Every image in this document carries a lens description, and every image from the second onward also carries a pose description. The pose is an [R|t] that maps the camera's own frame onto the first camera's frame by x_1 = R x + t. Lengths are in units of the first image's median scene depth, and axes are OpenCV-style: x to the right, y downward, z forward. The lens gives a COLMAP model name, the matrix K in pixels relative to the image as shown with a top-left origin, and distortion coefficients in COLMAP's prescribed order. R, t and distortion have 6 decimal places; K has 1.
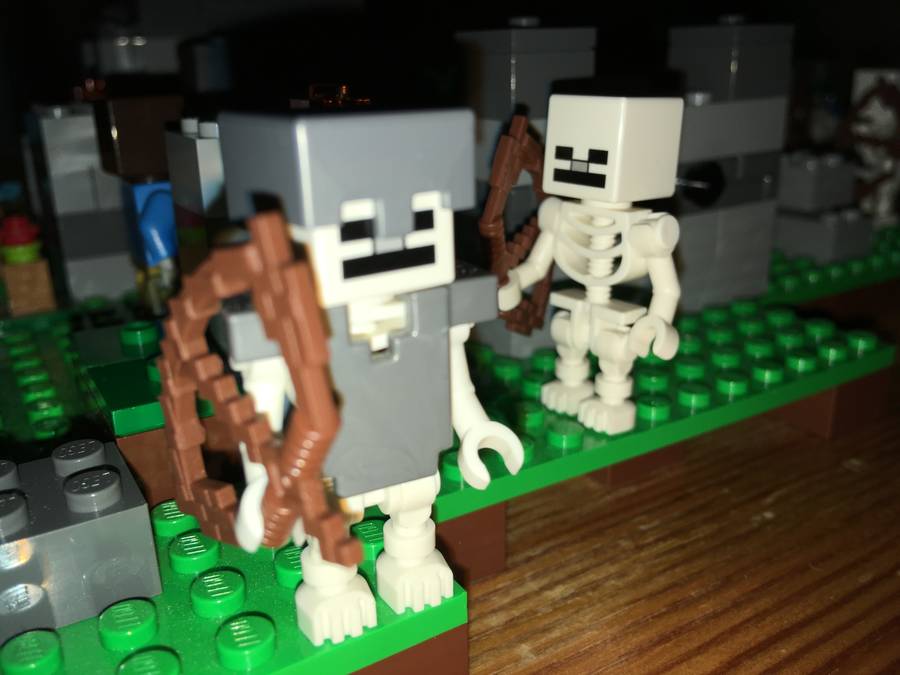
lens RADIAL K [[799.4, 0, 447.5], [0, 799.4, 335.1], [0, 0, 1]] dist [0.088371, -0.140714]
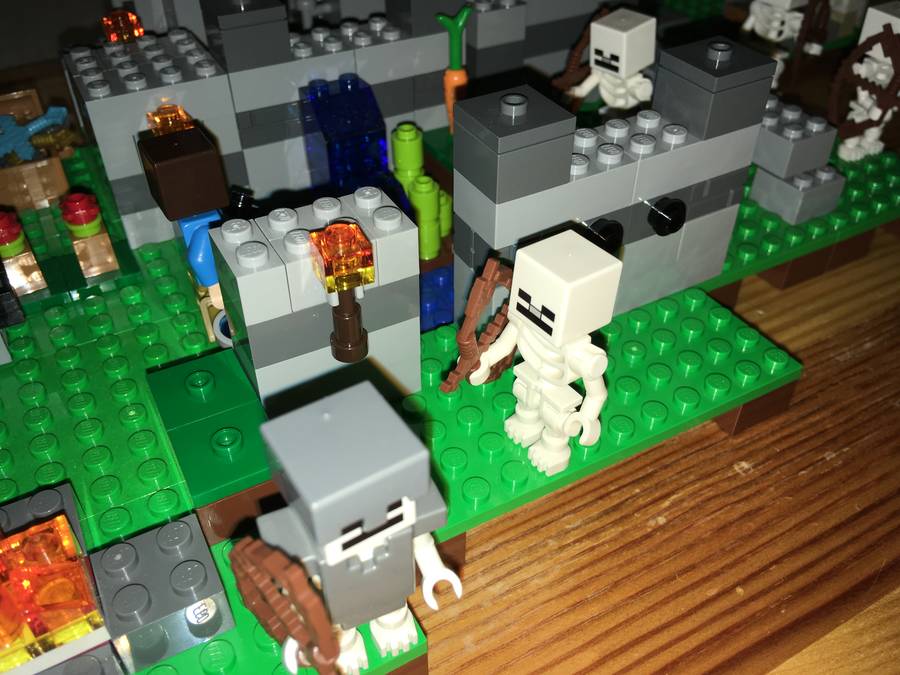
lens RADIAL K [[799.4, 0, 446.1], [0, 799.4, 317.1], [0, 0, 1]] dist [0.088371, -0.140714]
pose [[0.998521, 0.046901, -0.027486, 0.057725], [-0.034306, 0.935873, 0.350664, -0.632752], [0.042170, -0.349202, 0.936098, -0.199982]]
